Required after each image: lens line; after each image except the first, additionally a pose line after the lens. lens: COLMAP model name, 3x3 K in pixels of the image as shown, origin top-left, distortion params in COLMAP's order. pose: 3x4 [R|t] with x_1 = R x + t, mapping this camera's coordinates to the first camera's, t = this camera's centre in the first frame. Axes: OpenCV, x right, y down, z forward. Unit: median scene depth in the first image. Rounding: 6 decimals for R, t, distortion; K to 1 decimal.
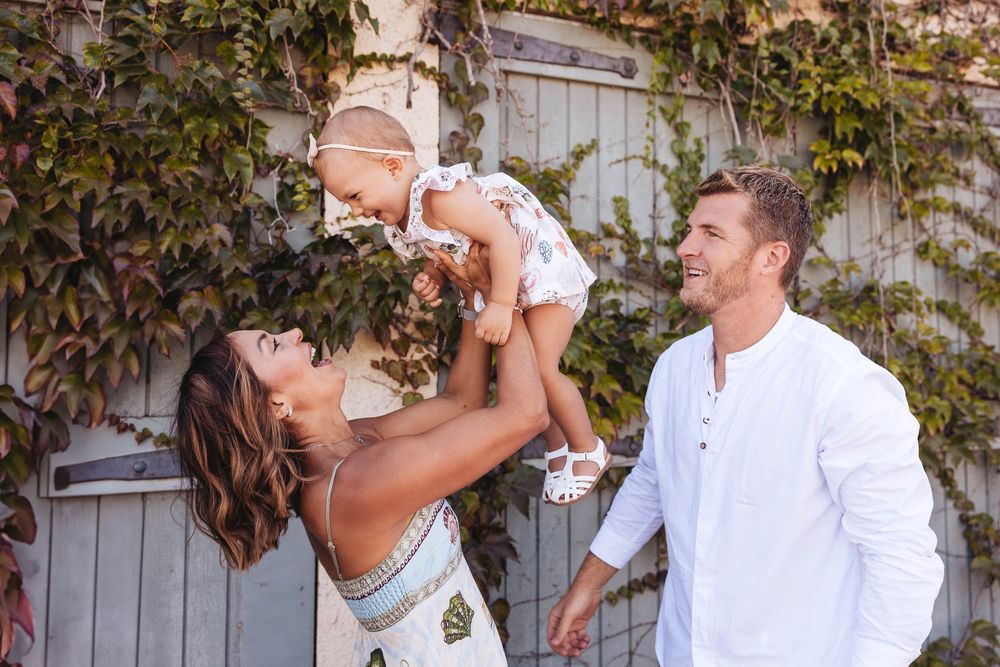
lens RADIAL K [[837.6, 0, 548.1], [0, 837.6, 305.3], [0, 0, 1]] dist [0.000988, 0.004190]
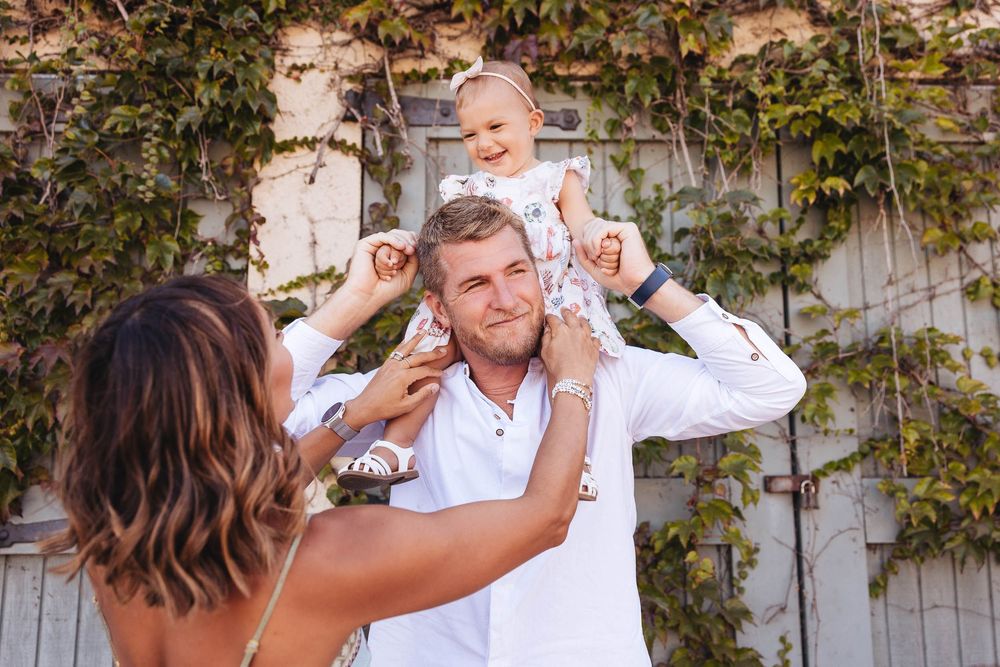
lens RADIAL K [[846.3, 0, 522.6], [0, 846.3, 332.9], [0, 0, 1]] dist [0.000530, 0.005902]
pose [[0.943883, -0.057188, -0.325292, 0.379167], [0.030584, 0.995798, -0.086323, 0.042414], [0.328861, 0.071530, 0.941665, 0.107063]]
